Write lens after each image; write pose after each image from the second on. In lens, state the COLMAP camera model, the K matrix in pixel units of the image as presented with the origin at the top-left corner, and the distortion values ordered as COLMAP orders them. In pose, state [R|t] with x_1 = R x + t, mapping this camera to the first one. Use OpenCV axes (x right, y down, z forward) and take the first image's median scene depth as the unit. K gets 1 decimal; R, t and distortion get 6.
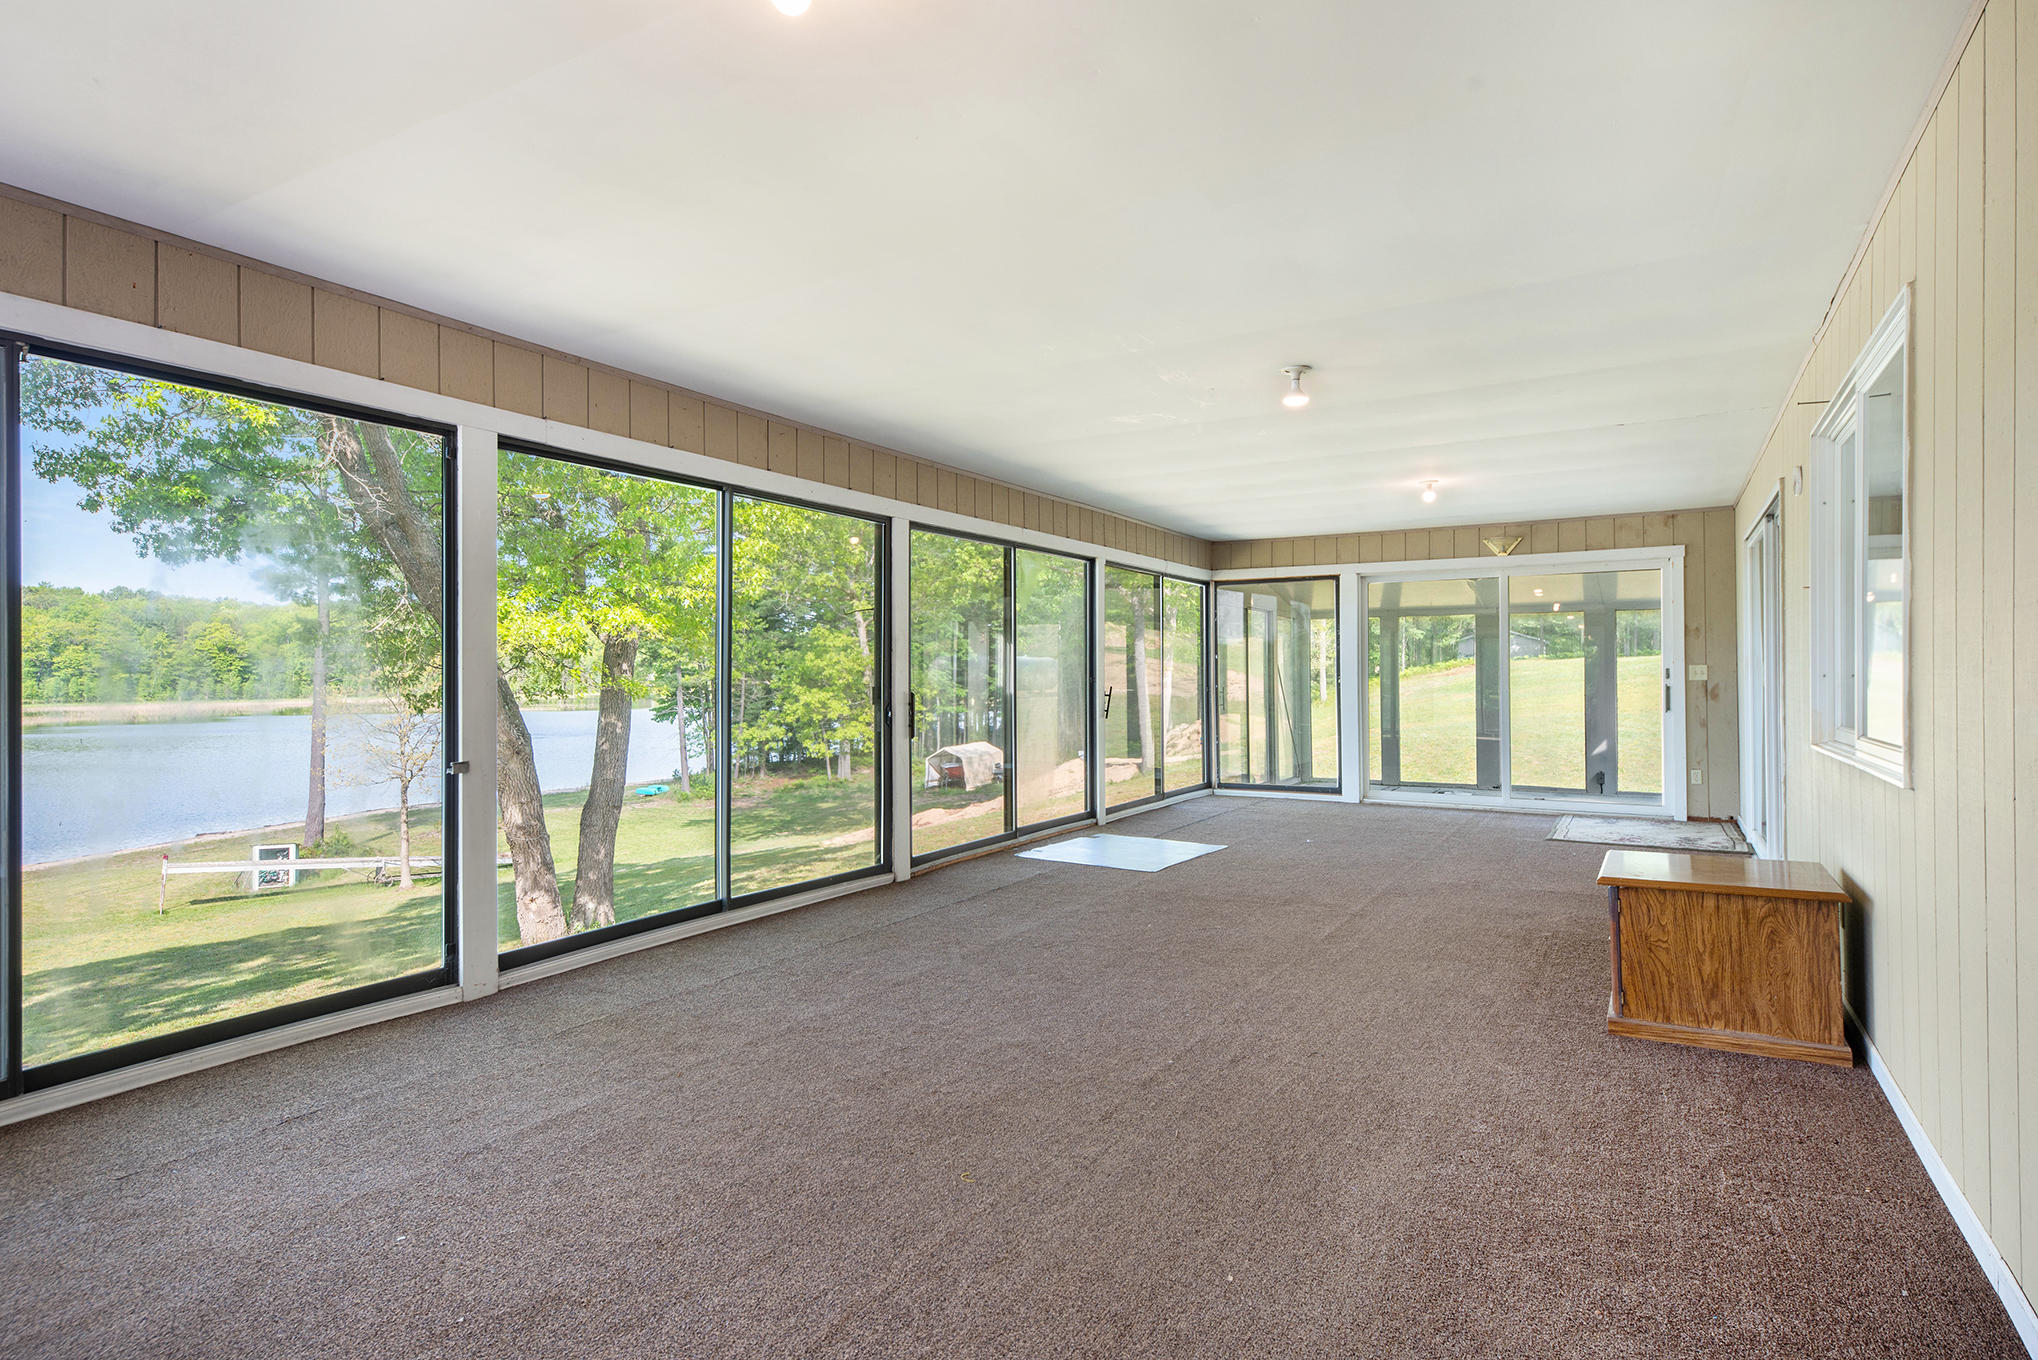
lens RADIAL K [[1085.4, 0, 1019.0], [0, 1085.4, 680.0], [0, 0, 1]] dist [0.024659, -0.000028]
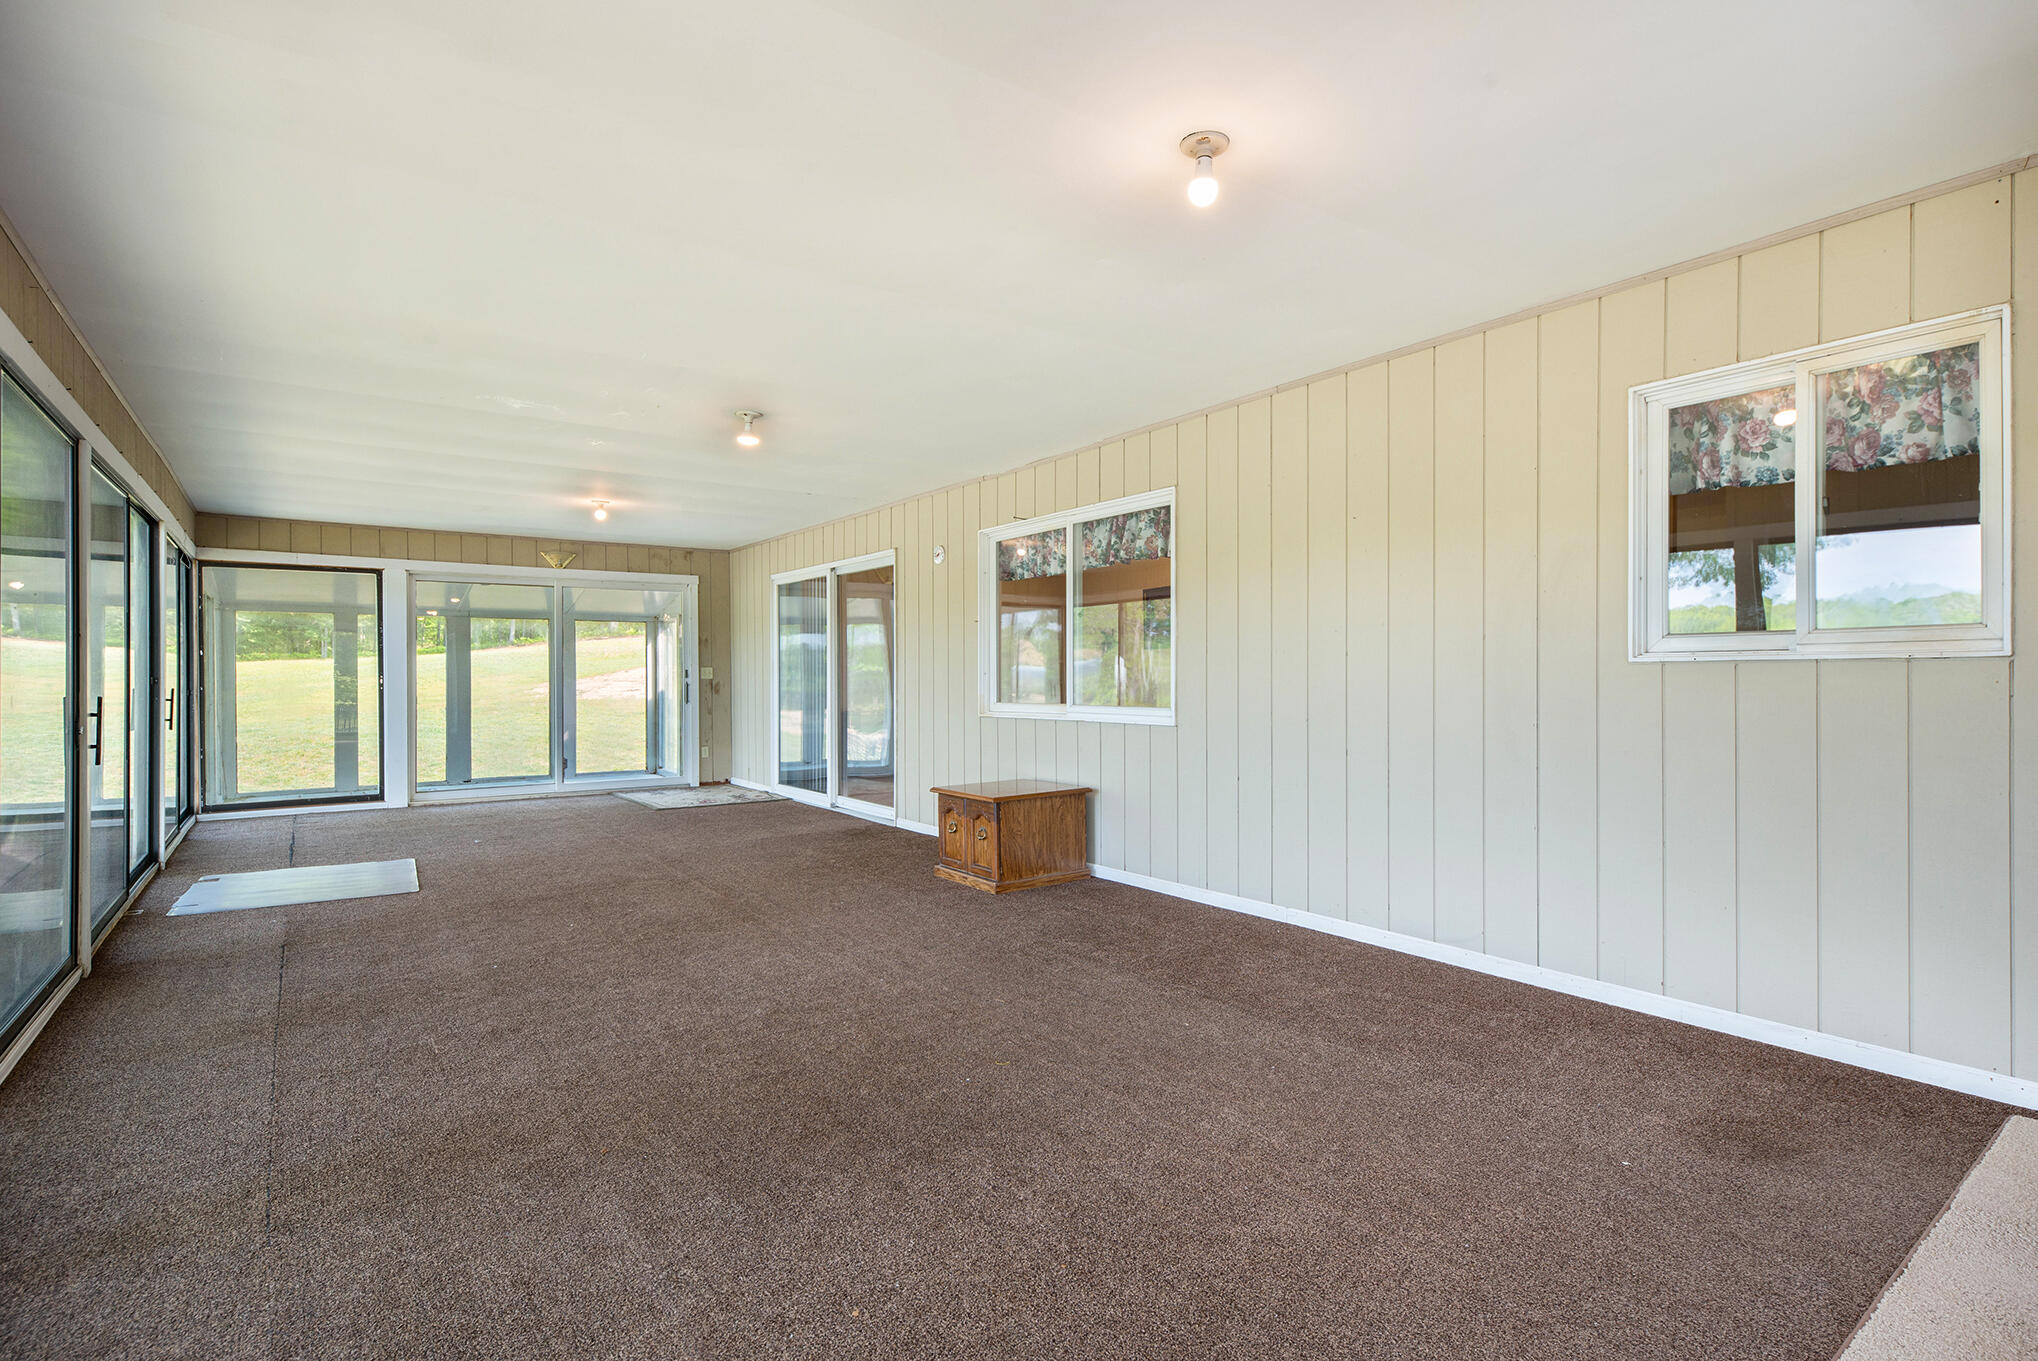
lens RADIAL K [[1027.2, 0, 1019.0], [0, 1027.2, 680.5], [0, 0, 1]] dist [0.002050, 0.000780]
pose [[0.395690, -0.004061, 0.918375, -0.348545], [0.005754, 0.999982, 0.001943, 0.001961], [-0.918366, 0.004515, 0.395706, 0.153642]]
